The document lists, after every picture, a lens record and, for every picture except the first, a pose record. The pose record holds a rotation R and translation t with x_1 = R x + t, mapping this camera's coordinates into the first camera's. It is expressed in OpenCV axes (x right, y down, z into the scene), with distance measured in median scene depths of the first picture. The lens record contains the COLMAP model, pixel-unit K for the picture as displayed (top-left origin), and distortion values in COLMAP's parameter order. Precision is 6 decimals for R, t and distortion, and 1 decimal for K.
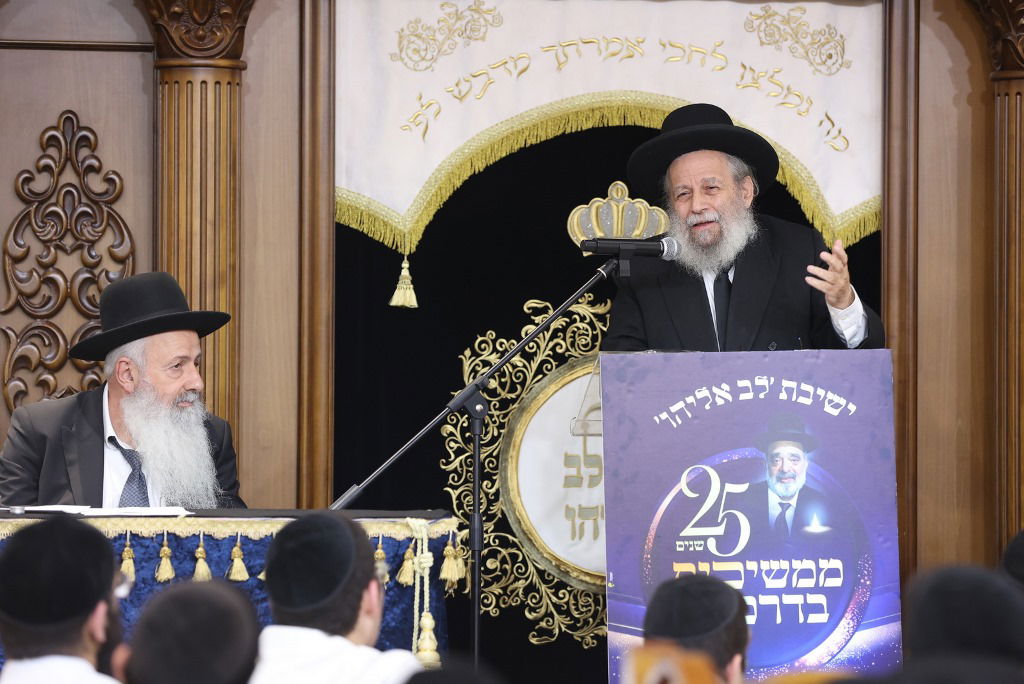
lens RADIAL K [[4392.7, 0, 512.0], [0, 4392.7, 341.8], [0, 0, 1]] dist [0.306667, 0.000000]
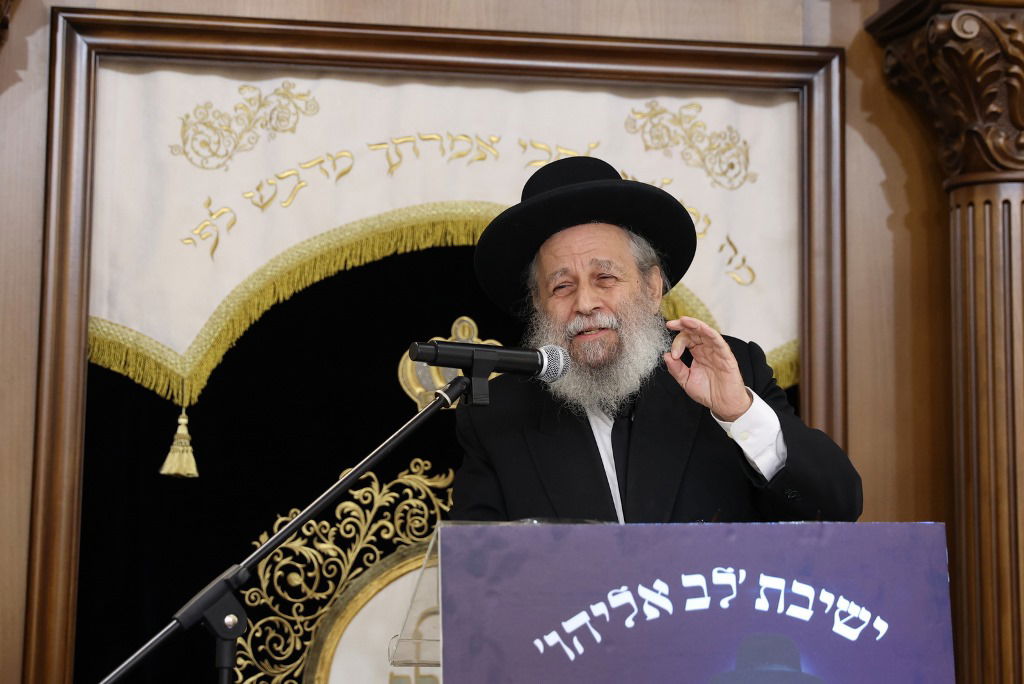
lens RADIAL K [[1571.5, 0, 504.8], [0, 1571.5, 335.3], [0, 0, 1]] dist [0.100759, 0.000000]
pose [[0.998747, 0.013967, 0.048061, 0.017956], [-0.006814, 0.989278, -0.145889, 0.007394], [-0.049583, 0.145378, 0.988133, 0.726386]]
